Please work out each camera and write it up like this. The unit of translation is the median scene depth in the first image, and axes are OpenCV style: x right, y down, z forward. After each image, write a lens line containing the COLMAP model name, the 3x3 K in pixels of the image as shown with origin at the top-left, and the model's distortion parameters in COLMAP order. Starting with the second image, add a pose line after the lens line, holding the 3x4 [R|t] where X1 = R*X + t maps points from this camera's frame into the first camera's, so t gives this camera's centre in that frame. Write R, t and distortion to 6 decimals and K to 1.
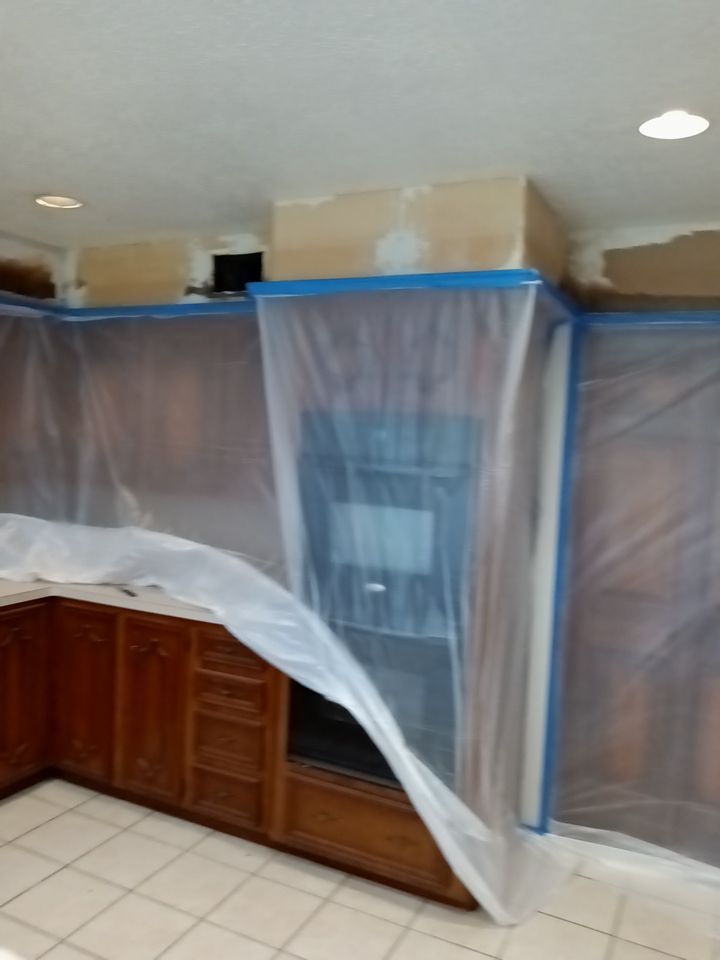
lens RADIAL K [[764.9, 0, 348.5], [0, 764.9, 481.2], [0, 0, 1]] dist [0.067437, -0.133351]
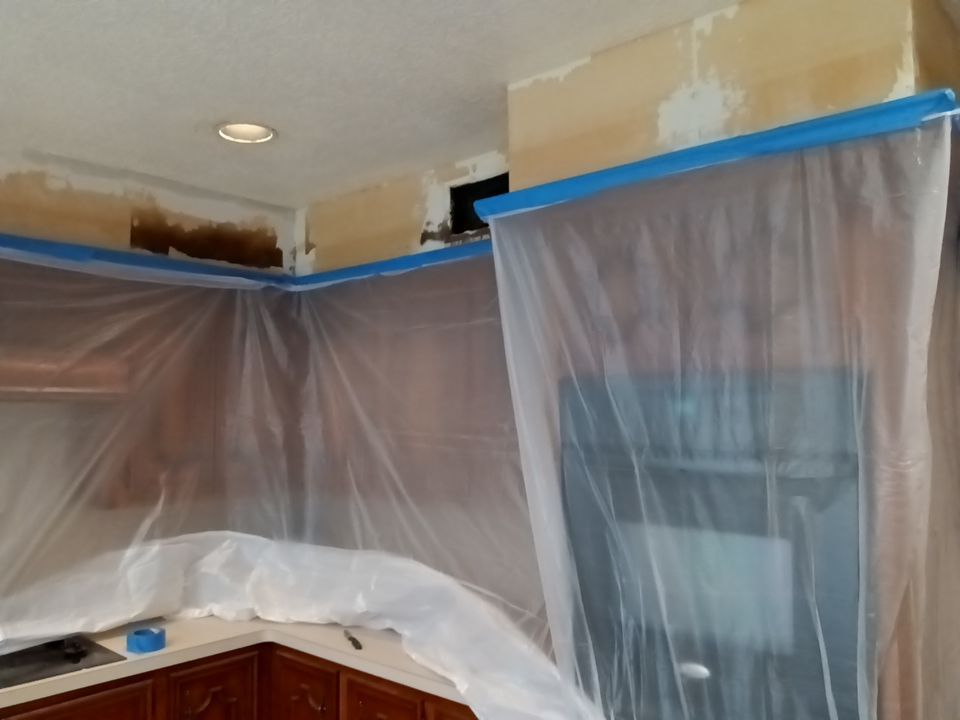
lens RADIAL K [[762.8, 0, 480.0], [0, 762.8, 360.0], [0, 0, 1]] dist [0.054793, -0.119281]
pose [[0.966047, -0.066517, -0.249657, 0.037471], [0.032031, 0.989670, -0.139740, -0.018645], [0.256373, 0.126998, 0.958199, 0.357147]]
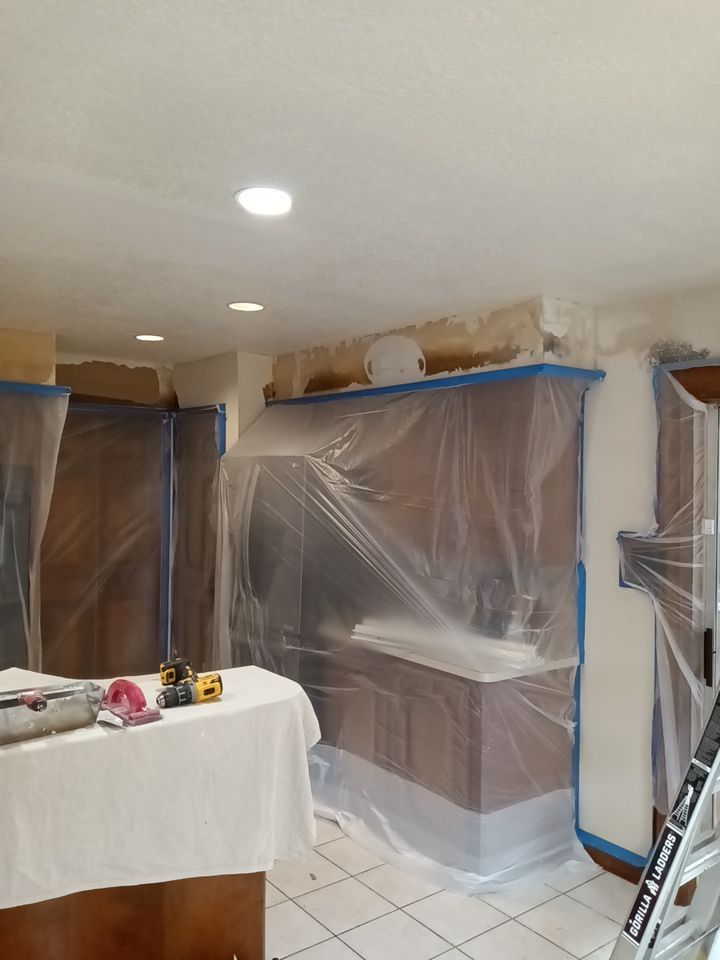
lens RADIAL K [[764.8, 0, 362.3], [0, 764.8, 476.7], [0, 0, 1]] dist [0.114871, -0.321023]
pose [[0.429137, -0.043174, 0.902207, -0.963129], [0.066864, 0.997635, 0.015937, -0.037046], [-0.900761, 0.053486, 0.431009, -0.358456]]
